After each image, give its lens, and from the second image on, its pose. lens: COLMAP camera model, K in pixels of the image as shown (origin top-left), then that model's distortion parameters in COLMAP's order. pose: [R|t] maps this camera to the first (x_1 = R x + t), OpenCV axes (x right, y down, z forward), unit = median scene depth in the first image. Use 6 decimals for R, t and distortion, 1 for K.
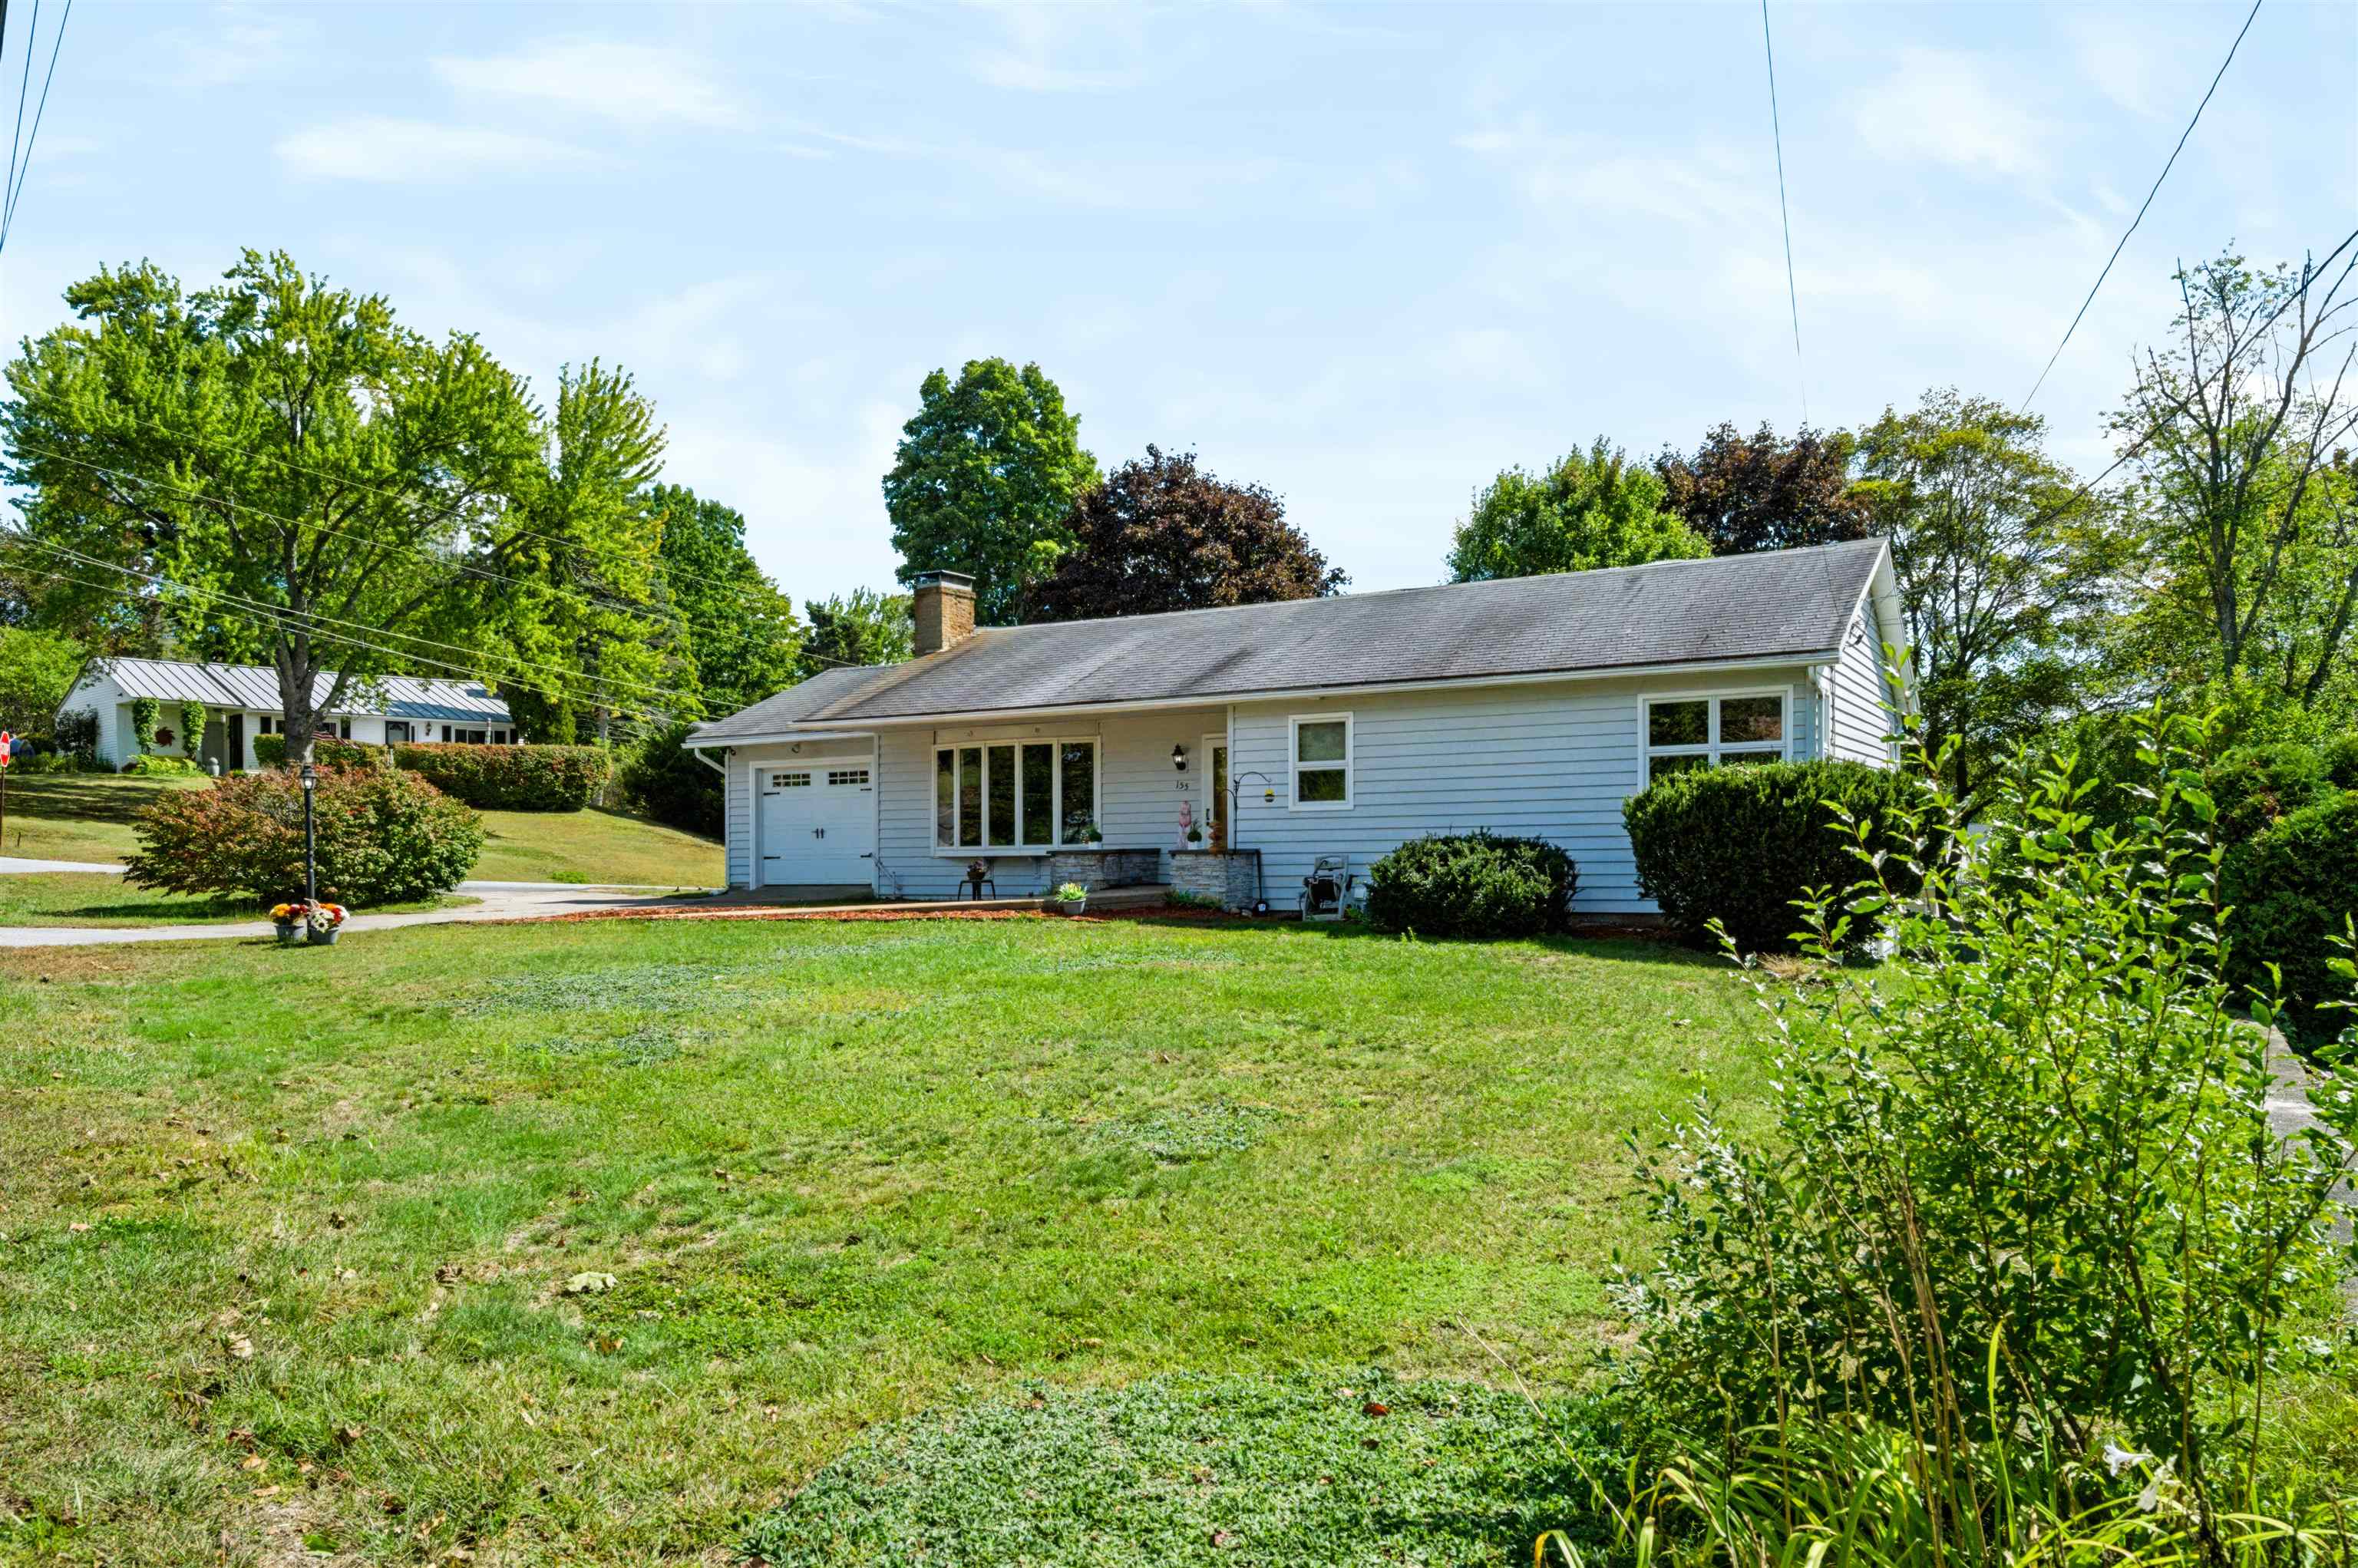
lens RADIAL K [[1622.9, 0, 1179.0], [0, 1622.9, 784.0], [0, 0, 1]] dist [-0.000826, -0.001285]
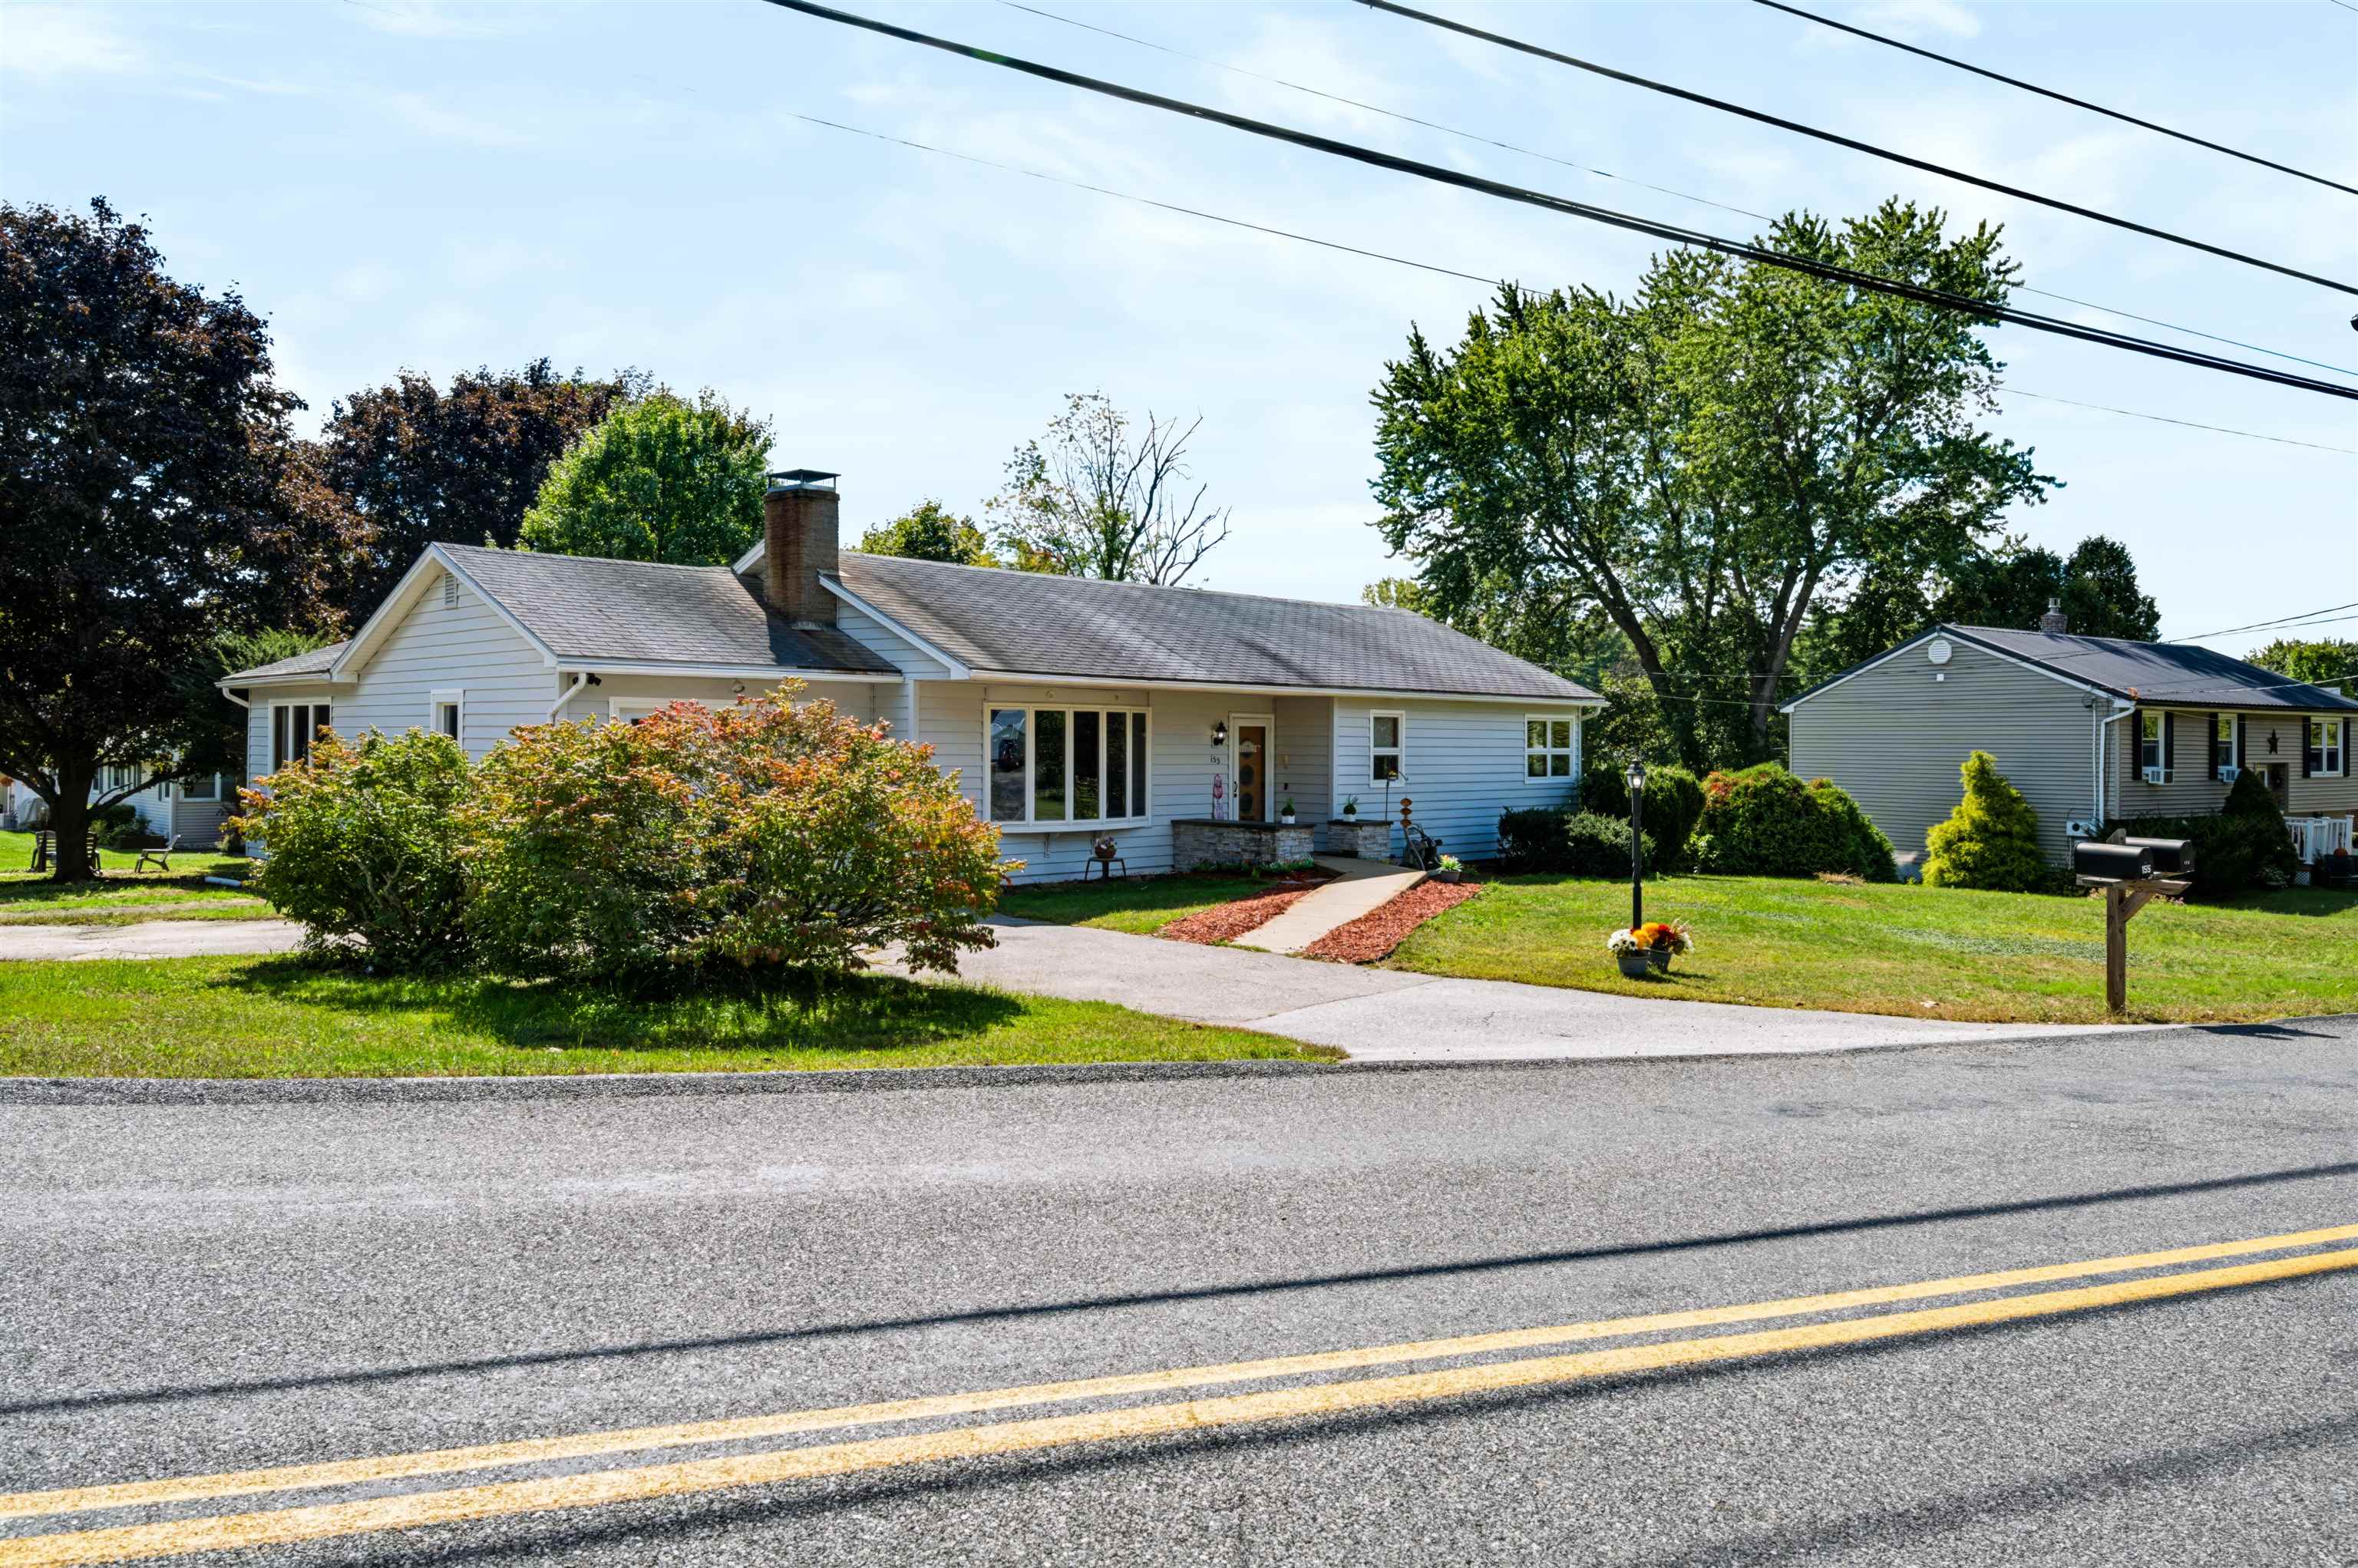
lens RADIAL K [[1622.9, 0, 1179.0], [0, 1622.9, 784.0], [0, 0, 1]] dist [-0.000826, -0.001285]
pose [[0.265159, -0.003552, 0.964198, -0.972872], [-0.046712, 0.998772, 0.016525, 0.000232], [-0.963073, -0.049421, 0.264668, 0.683378]]
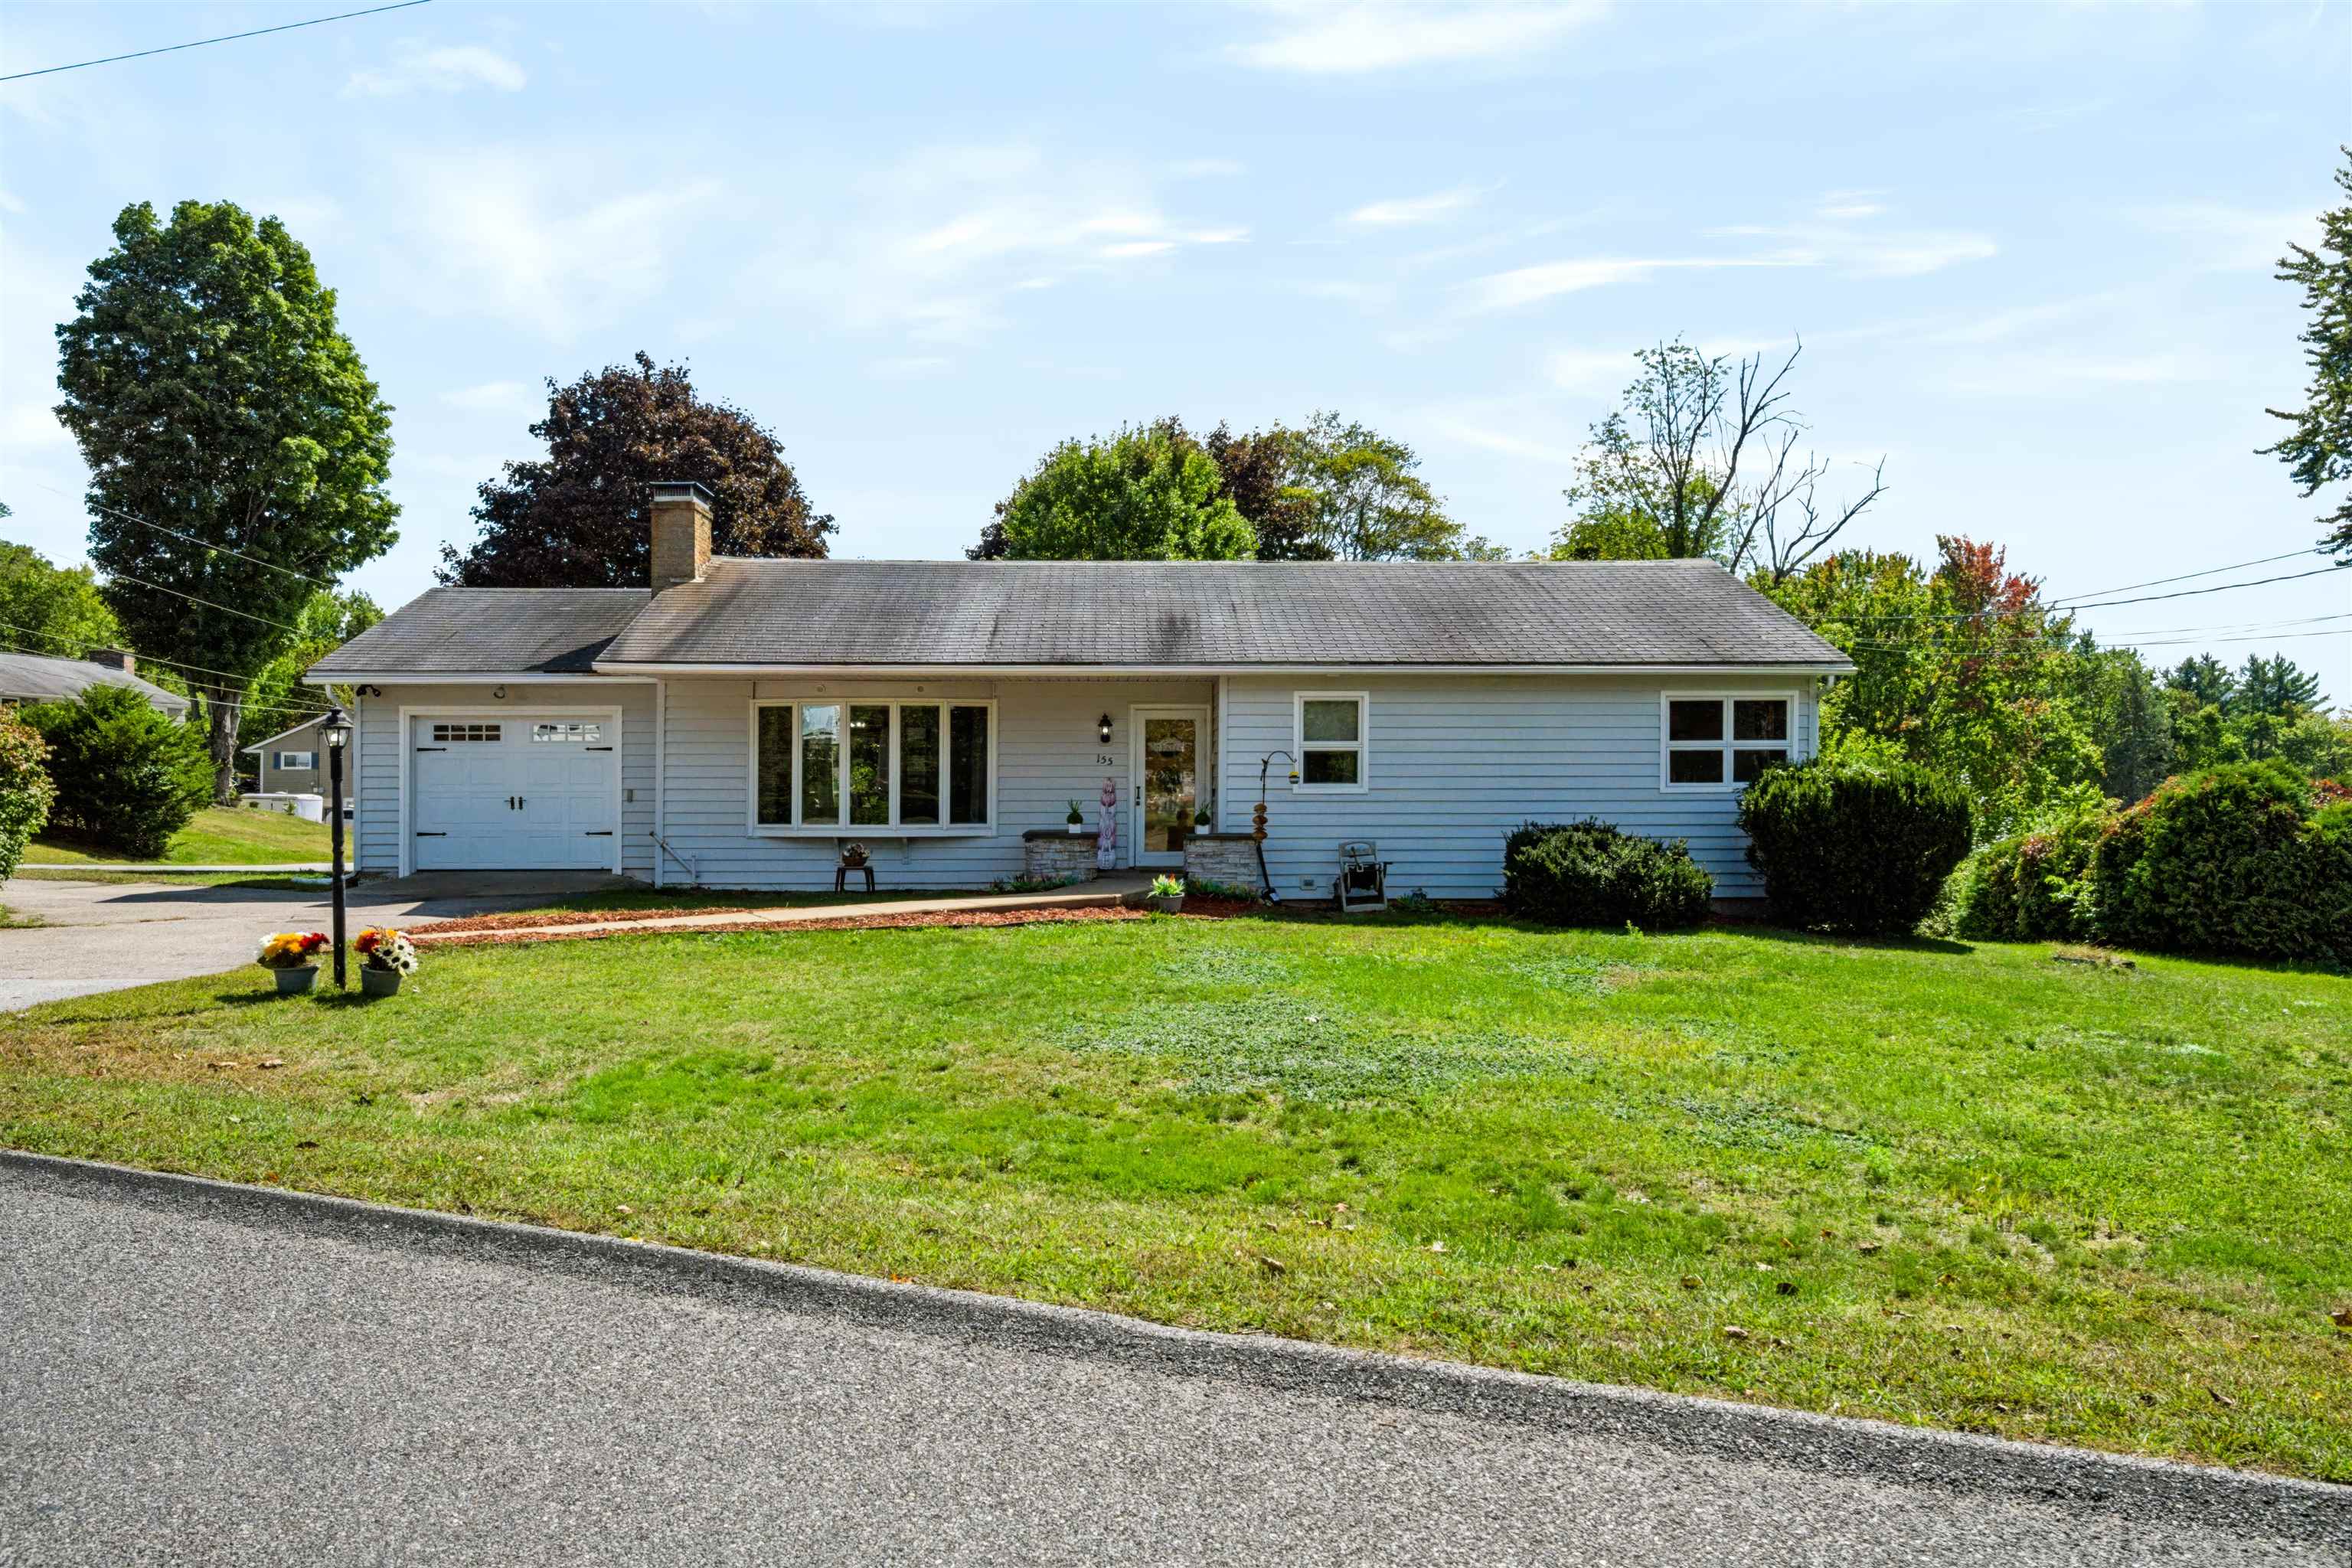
lens RADIAL K [[1618.9, 0, 1176.0], [0, 1618.9, 784.0], [0, 0, 1]] dist [-0.000826, -0.001285]
pose [[0.856810, 0.020267, 0.515234, -0.395876], [-0.032130, 0.999384, 0.014120, 0.000210], [-0.514630, -0.028653, 0.856933, 0.197719]]
